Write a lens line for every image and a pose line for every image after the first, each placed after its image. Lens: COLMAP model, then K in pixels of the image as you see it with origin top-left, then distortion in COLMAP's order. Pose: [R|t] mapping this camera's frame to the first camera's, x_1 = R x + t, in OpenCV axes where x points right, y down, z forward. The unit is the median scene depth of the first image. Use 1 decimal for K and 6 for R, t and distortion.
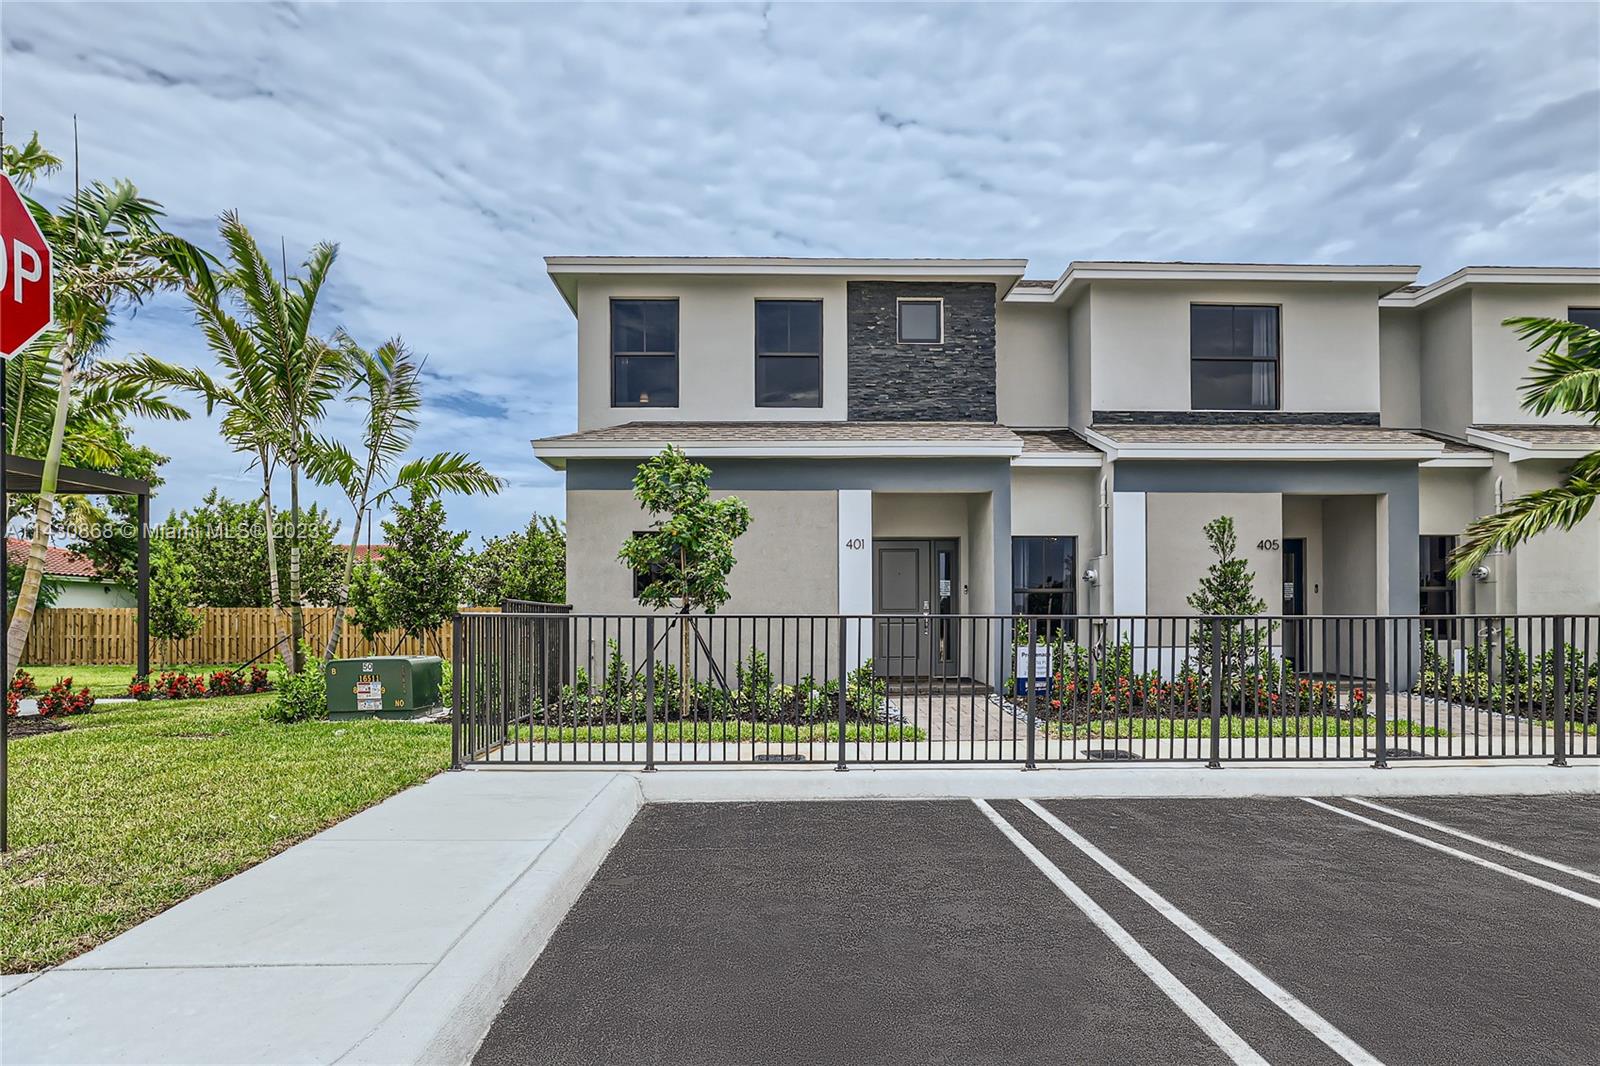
lens RADIAL K [[911.4, 0, 797.1], [0, 911.4, 603.5], [0, 0, 1]] dist [-0.033551, 0.028257]
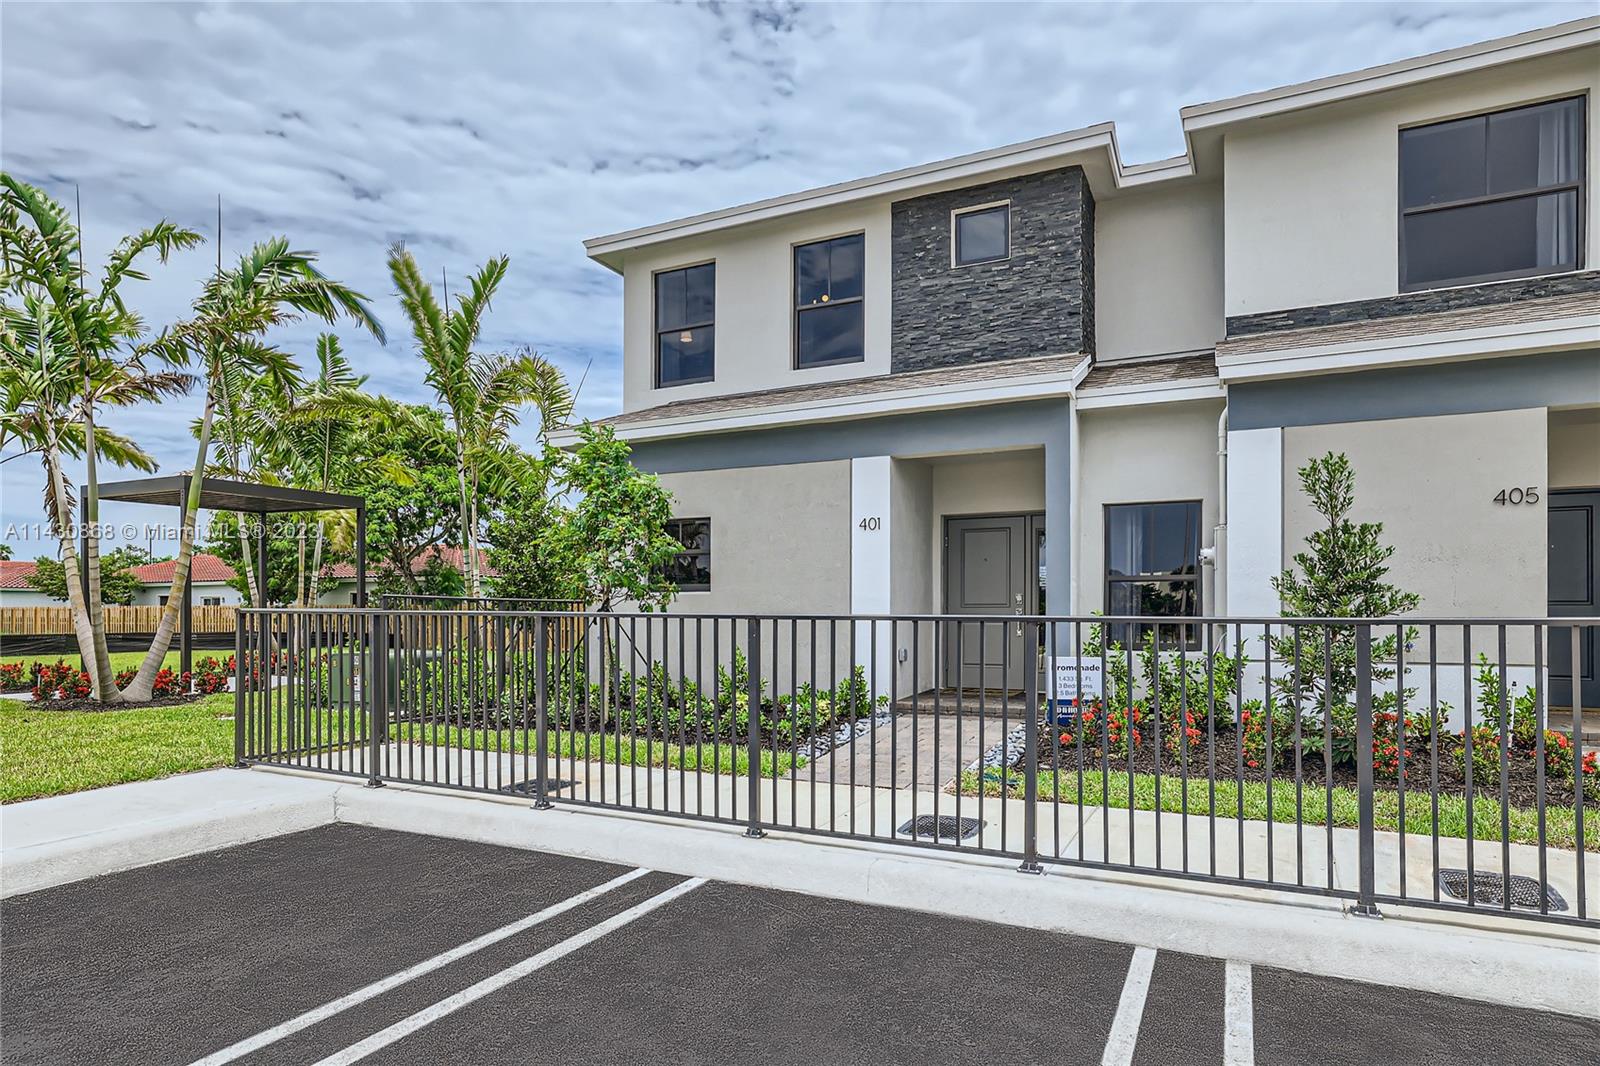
lens RADIAL K [[911.4, 0, 797.1], [0, 911.4, 603.5], [0, 0, 1]] dist [-0.033551, 0.028257]
pose [[0.887449, -0.001655, -0.460902, 0.355729], [0.004488, 0.999977, 0.005051, 0.000972], [0.460884, -0.006551, 0.887436, 0.236314]]
